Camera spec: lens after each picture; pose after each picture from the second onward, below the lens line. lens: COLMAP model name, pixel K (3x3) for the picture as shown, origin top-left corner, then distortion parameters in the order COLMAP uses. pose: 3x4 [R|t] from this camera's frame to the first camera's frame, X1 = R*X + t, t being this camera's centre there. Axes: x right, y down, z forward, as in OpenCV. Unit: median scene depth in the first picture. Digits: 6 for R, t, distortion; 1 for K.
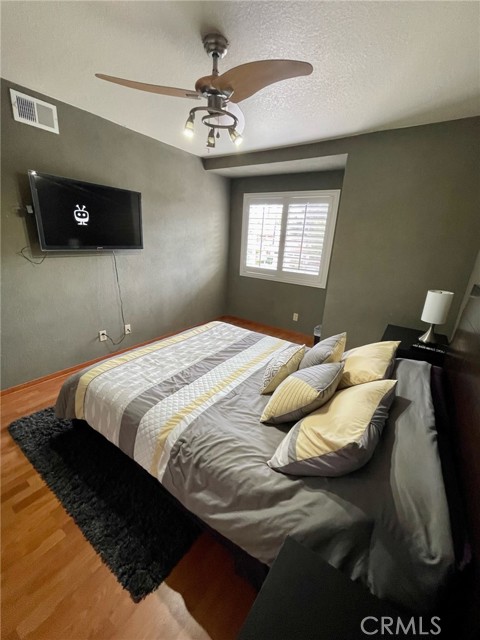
lens RADIAL K [[257.5, 0, 243.9], [0, 257.5, 321.0], [0, 0, 1]] dist [-0.008466, 0.000040]
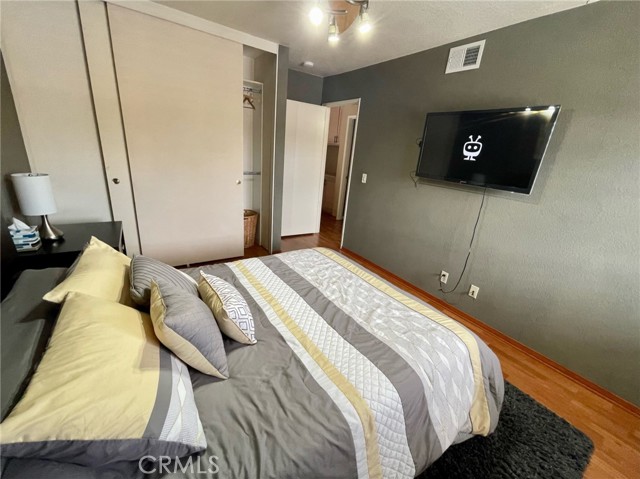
lens RADIAL K [[257.5, 0, 320.0], [0, 257.5, 239.5], [0, 0, 1]] dist [-0.008466, 0.000040]
pose [[-0.367721, 0.218650, -0.903866, 0.529412], [-0.392680, 0.844550, 0.364056, -0.280512], [0.842961, 0.488802, -0.224699, 0.999416]]
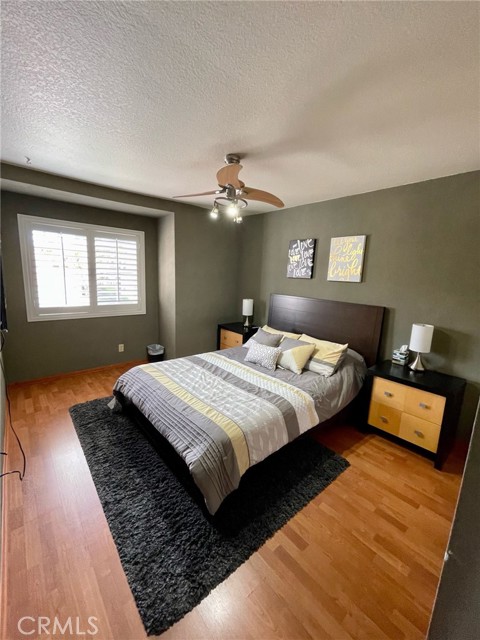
lens RADIAL K [[257.5, 0, 243.9], [0, 257.5, 321.0], [0, 0, 1]] dist [-0.008466, 0.000040]
pose [[0.250813, -0.217545, 0.943275, -1.072922], [0.272930, 0.950782, 0.146706, -0.235432], [-0.928764, 0.220652, 0.297843, 0.430828]]
